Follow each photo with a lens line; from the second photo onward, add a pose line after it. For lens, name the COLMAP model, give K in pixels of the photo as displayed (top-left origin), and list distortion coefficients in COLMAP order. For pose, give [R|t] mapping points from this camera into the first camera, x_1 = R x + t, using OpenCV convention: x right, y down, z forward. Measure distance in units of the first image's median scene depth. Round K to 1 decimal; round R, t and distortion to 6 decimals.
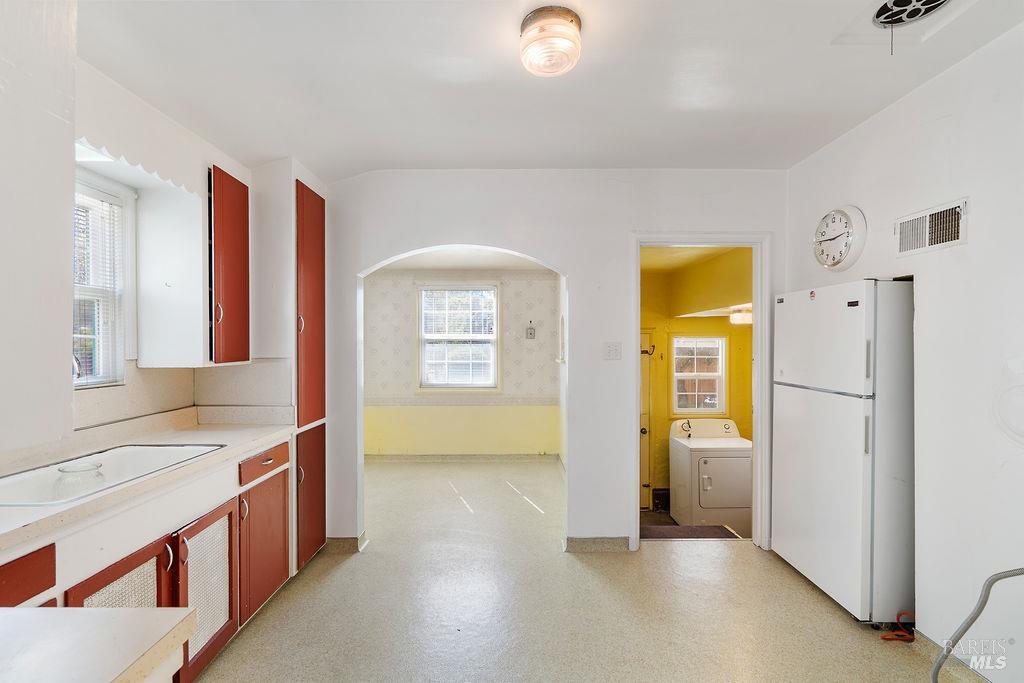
lens RADIAL K [[476.4, 0, 515.2], [0, 476.4, 343.9], [0, 0, 1]] dist [0.000030, 0.000131]
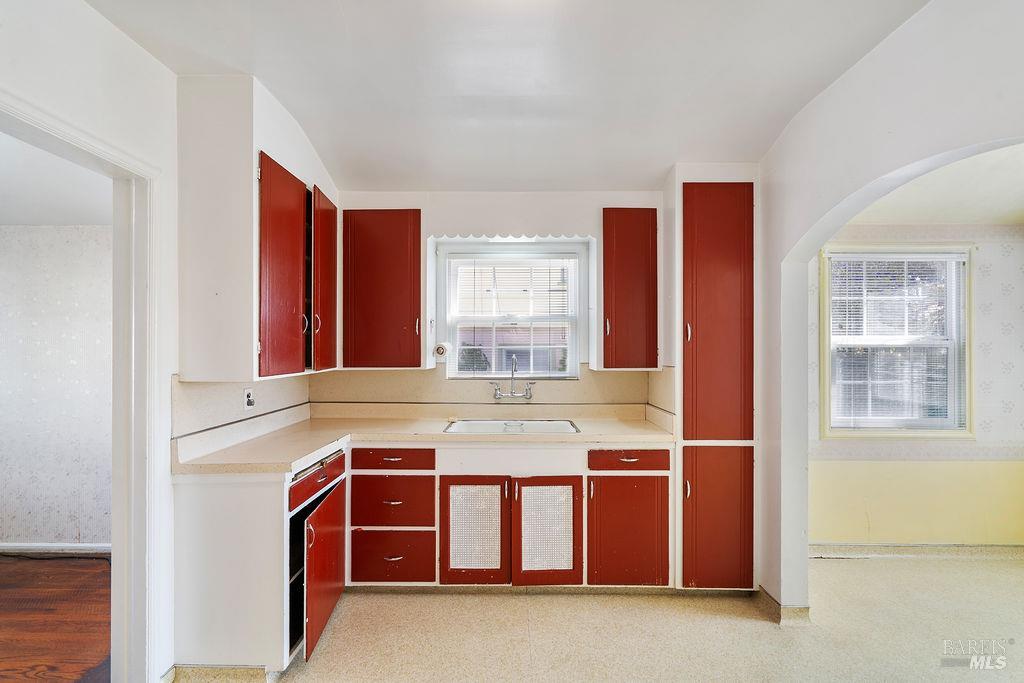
lens RADIAL K [[476.0, 0, 508.3], [0, 476.0, 347.4], [0, 0, 1]] dist [-0.001497, 0.000517]
pose [[-0.023955, -0.002766, -0.999709, 0.634898], [-0.007891, 0.999966, -0.002577, -0.006322], [0.999682, 0.007827, -0.023976, 0.811098]]
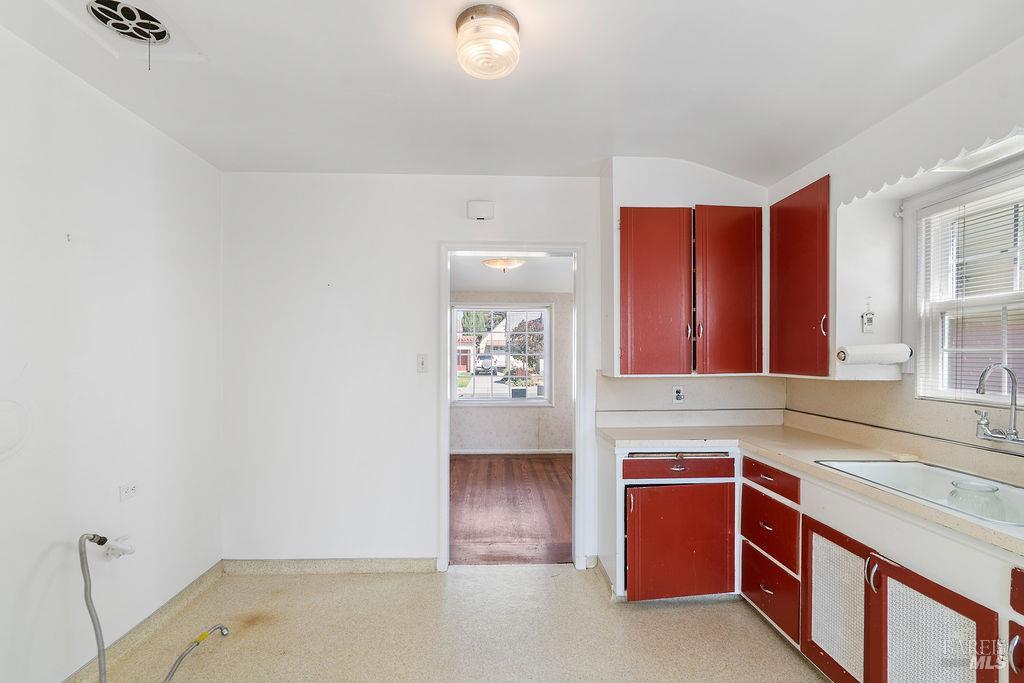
lens RADIAL K [[463.0, 0, 509.8], [0, 463.0, 343.9], [0, 0, 1]] dist [-0.002201, 0.000593]
pose [[-0.999445, -0.000066, -0.033318, 0.041026], [0.000440, 0.999885, -0.015174, -0.009136], [0.033315, -0.015180, -0.999330, 1.526488]]
